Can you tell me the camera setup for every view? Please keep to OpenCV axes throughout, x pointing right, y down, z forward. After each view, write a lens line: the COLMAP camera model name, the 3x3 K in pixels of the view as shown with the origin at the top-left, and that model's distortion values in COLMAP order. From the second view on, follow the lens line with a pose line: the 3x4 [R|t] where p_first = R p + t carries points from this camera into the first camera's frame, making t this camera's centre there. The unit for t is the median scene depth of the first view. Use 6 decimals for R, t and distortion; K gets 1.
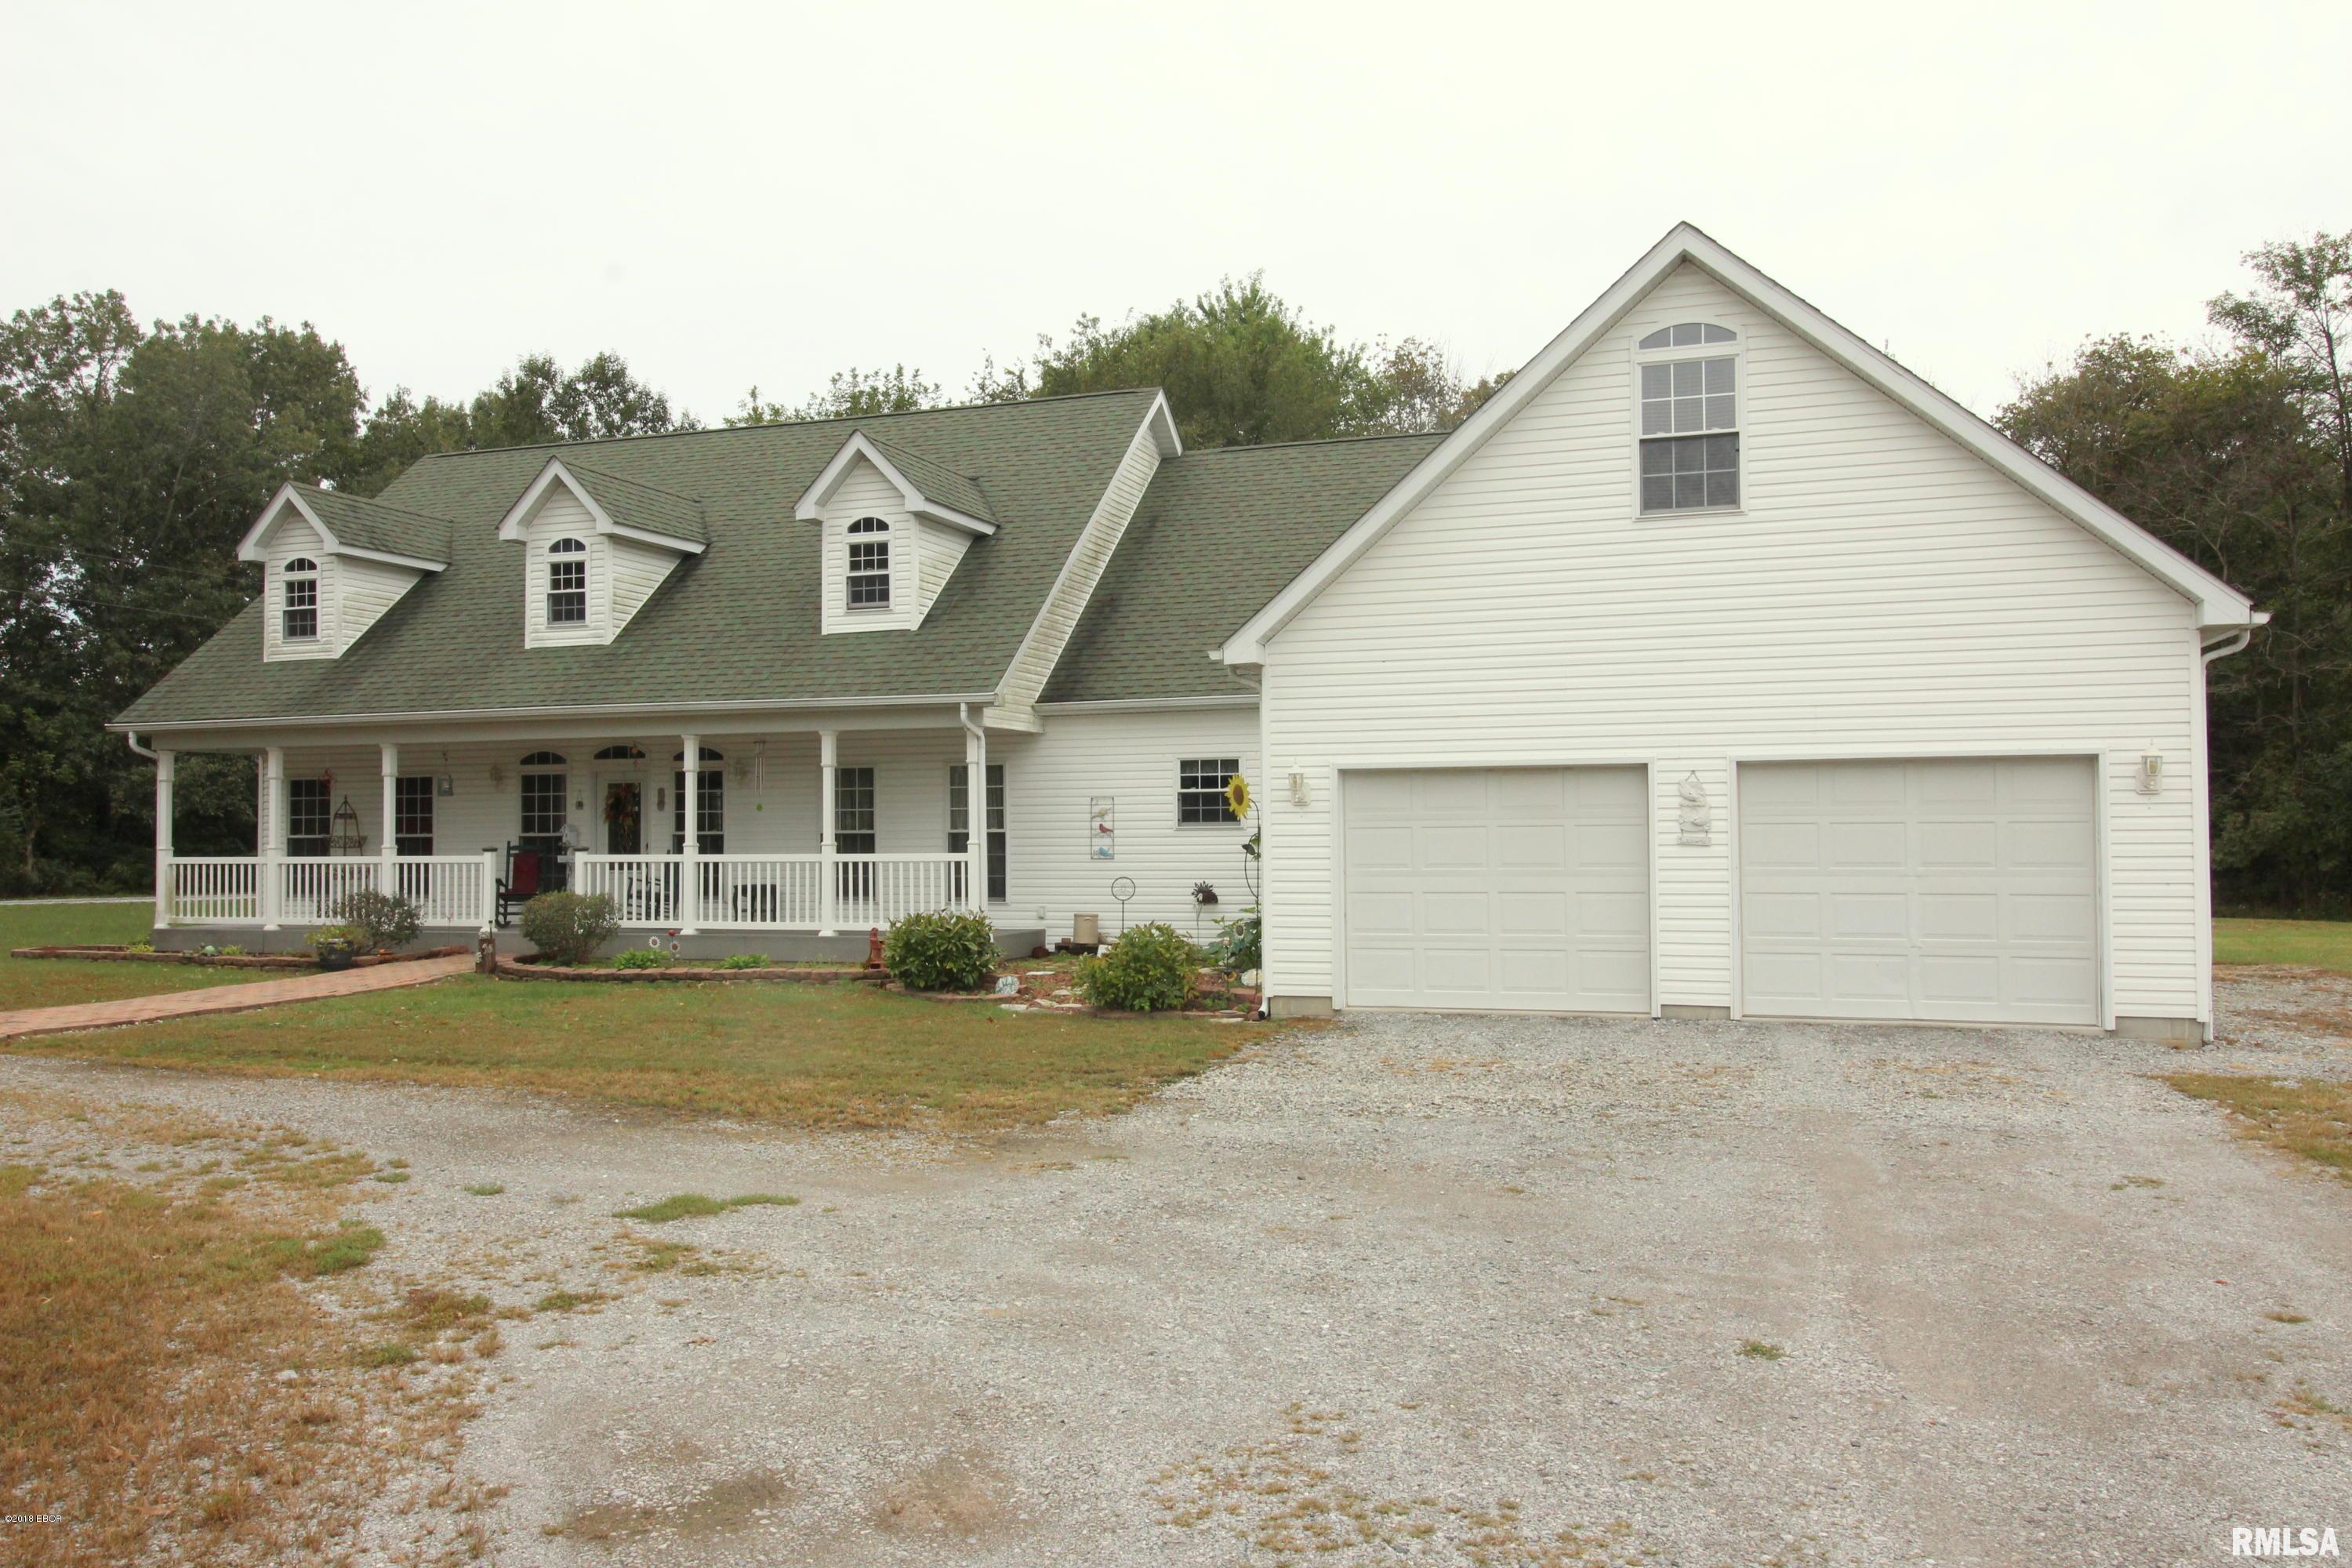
lens RADIAL K [[1751.9, 0, 1186.4], [0, 1751.9, 783.4], [0, 0, 1]] dist [0.010730, -0.007048]
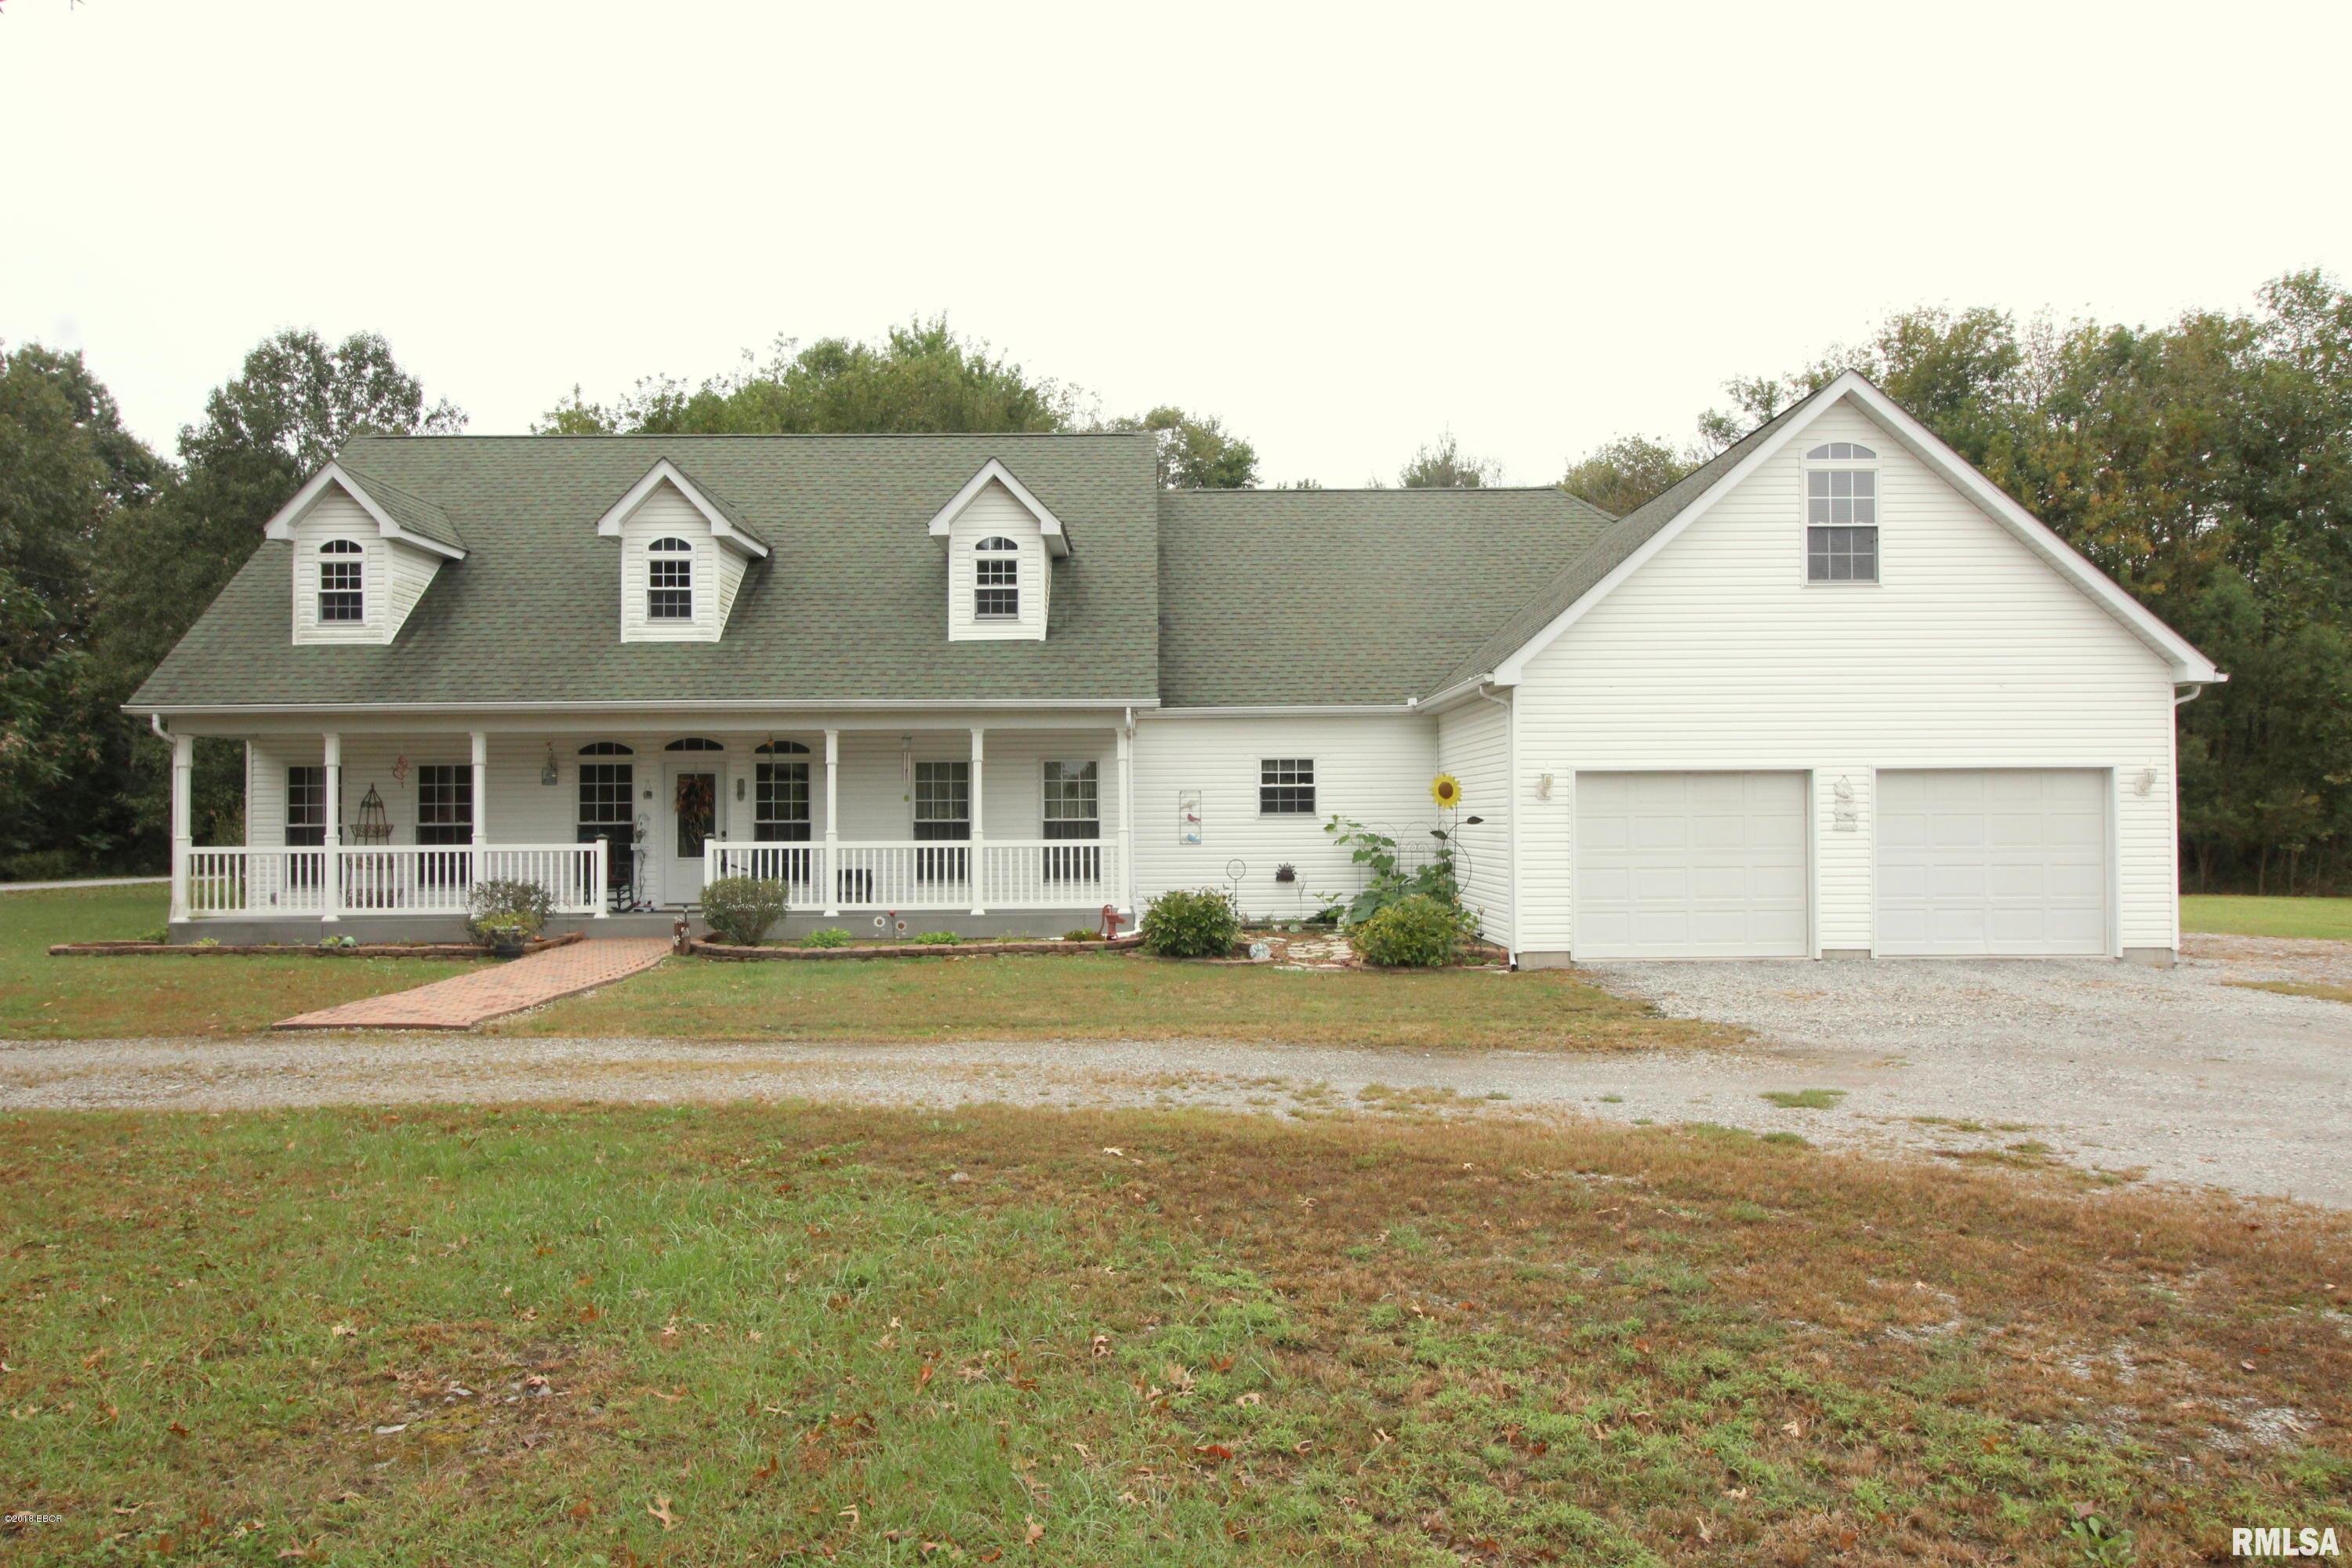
lens RADIAL K [[1604.7, 0, 1191.7], [0, 1604.7, 786.2], [0, 0, 1]] dist [0.003760, -0.000247]
pose [[0.943014, 0.007924, 0.332659, -0.394802], [-0.009645, 0.999947, 0.003522, 0.001111], [-0.332614, -0.006530, 0.943041, 0.001361]]
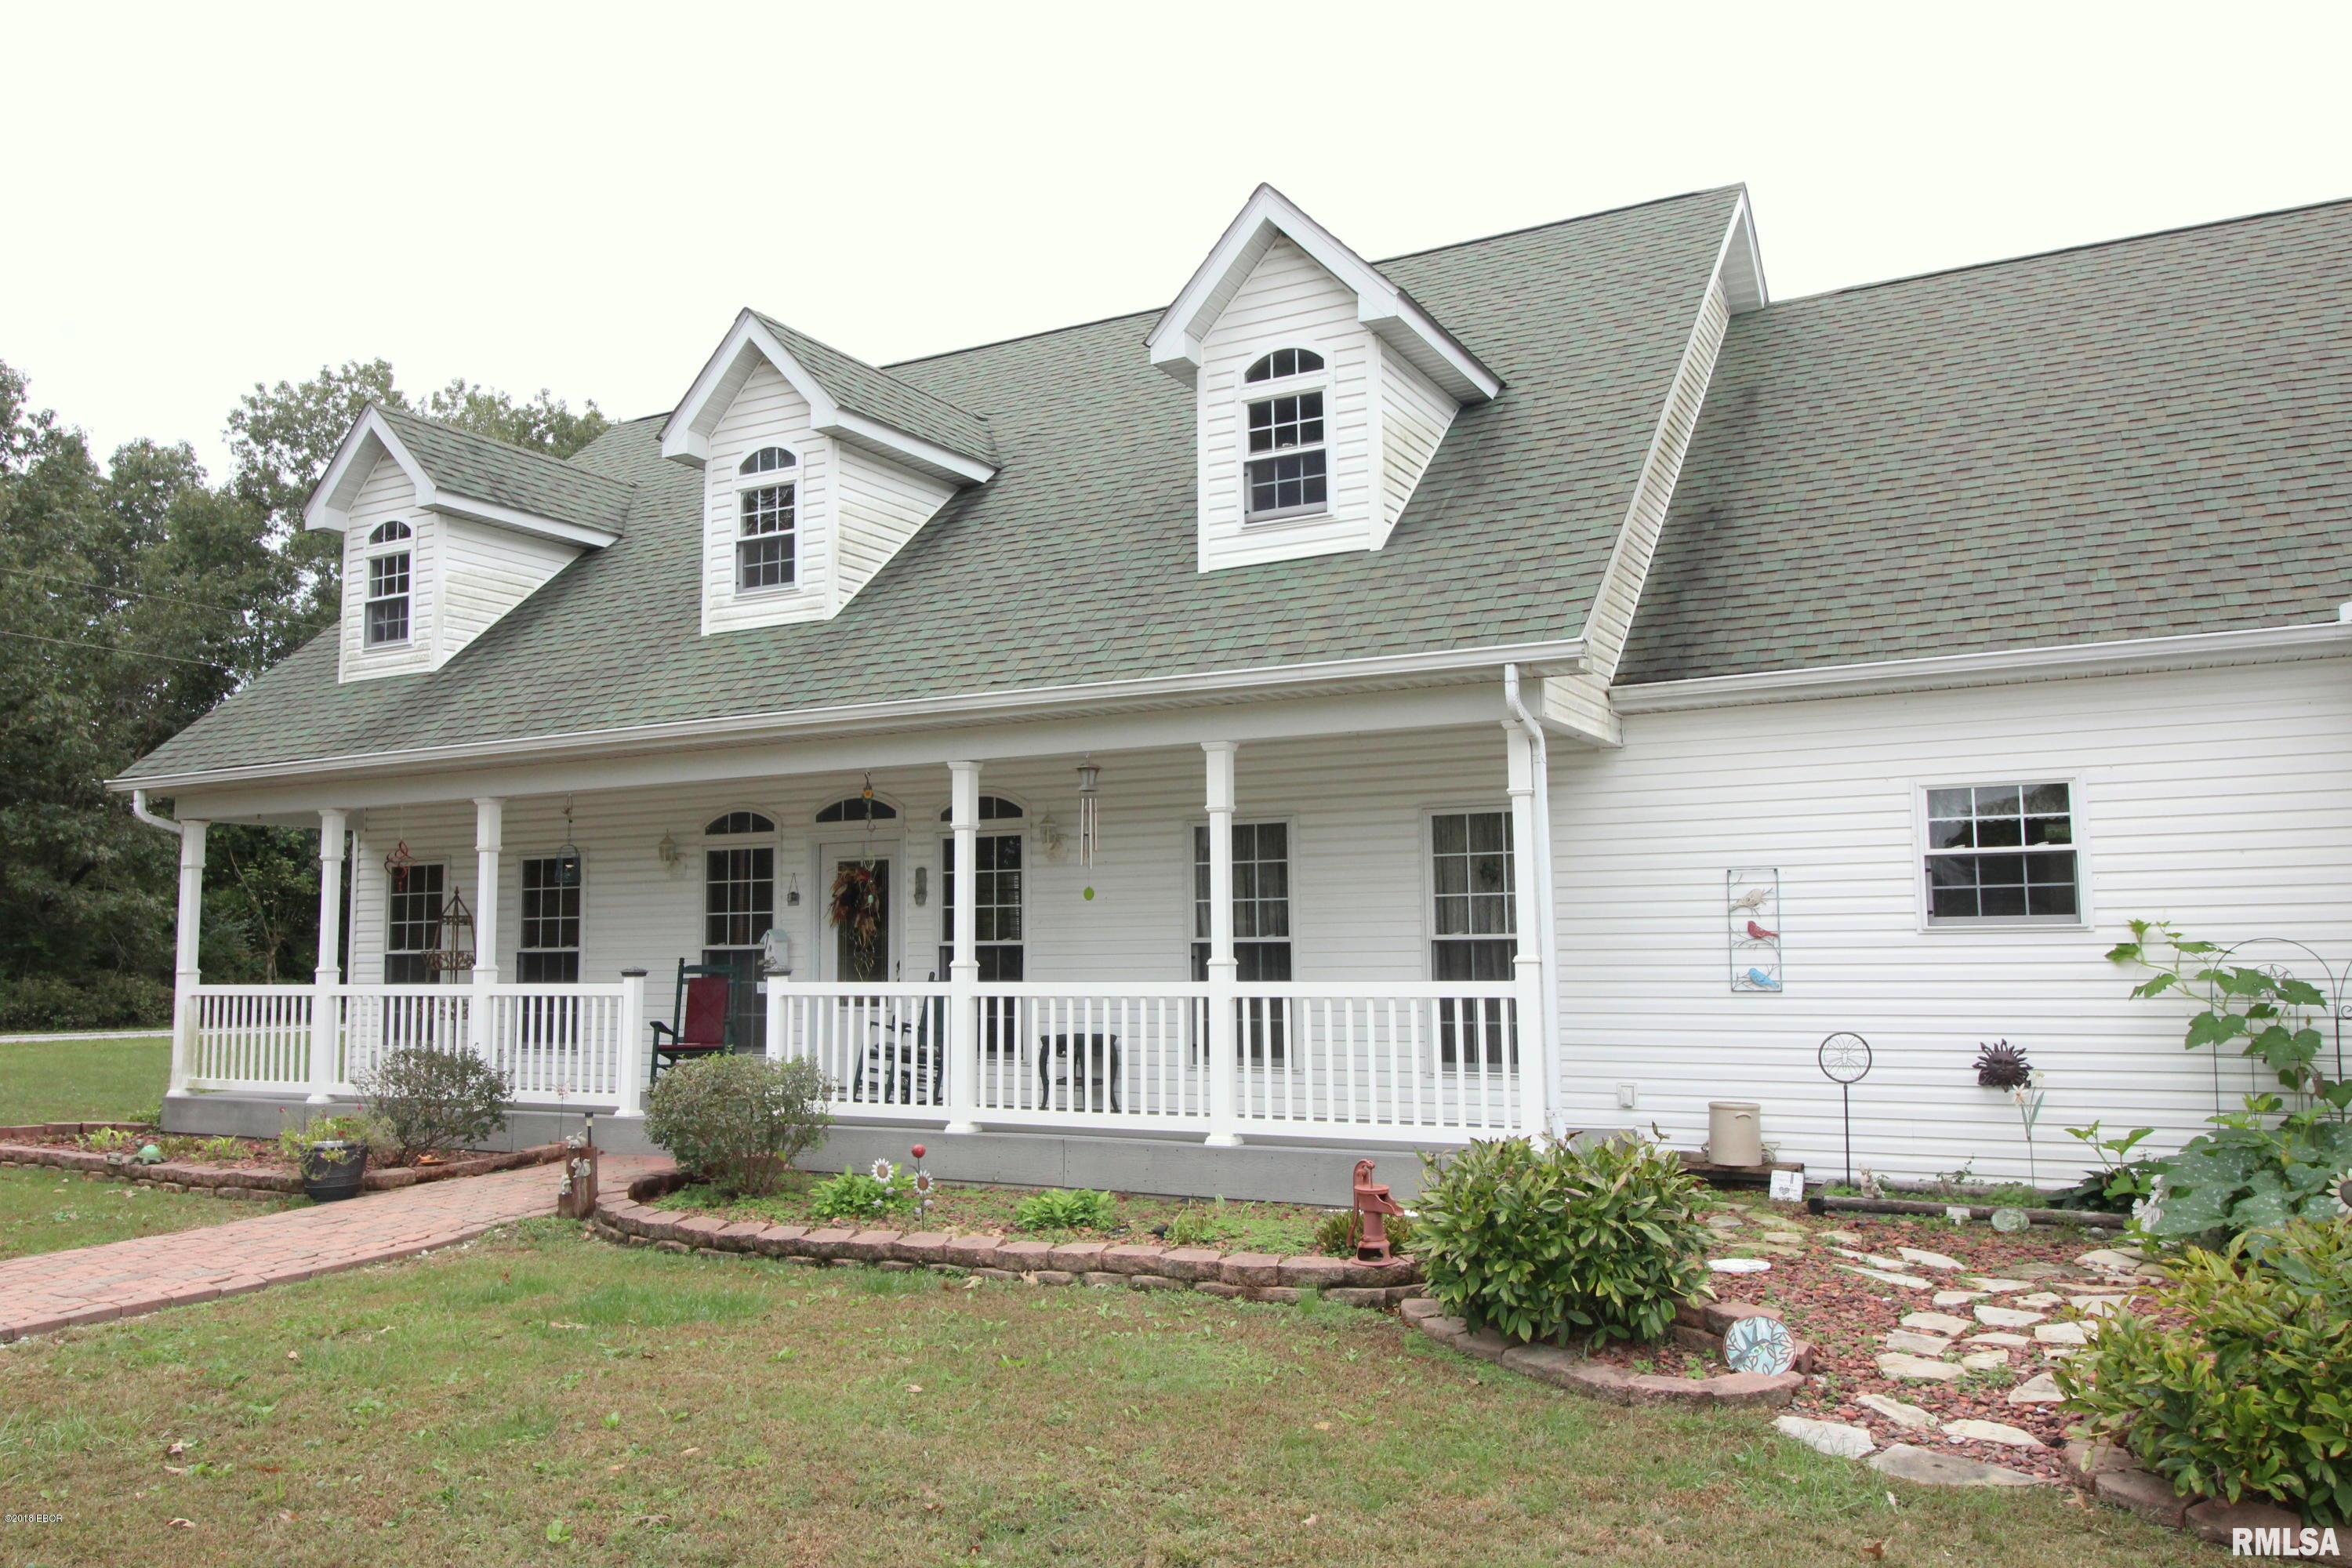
lens RADIAL K [[1723.3, 0, 1174.1], [0, 1723.3, 787.5], [0, 0, 1]] dist [0.009885, 0.000104]
pose [[0.985270, -0.019420, -0.169899, -0.125560], [0.008424, 0.997836, -0.065203, 0.015413], [0.170797, 0.062812, 0.983302, 0.477274]]
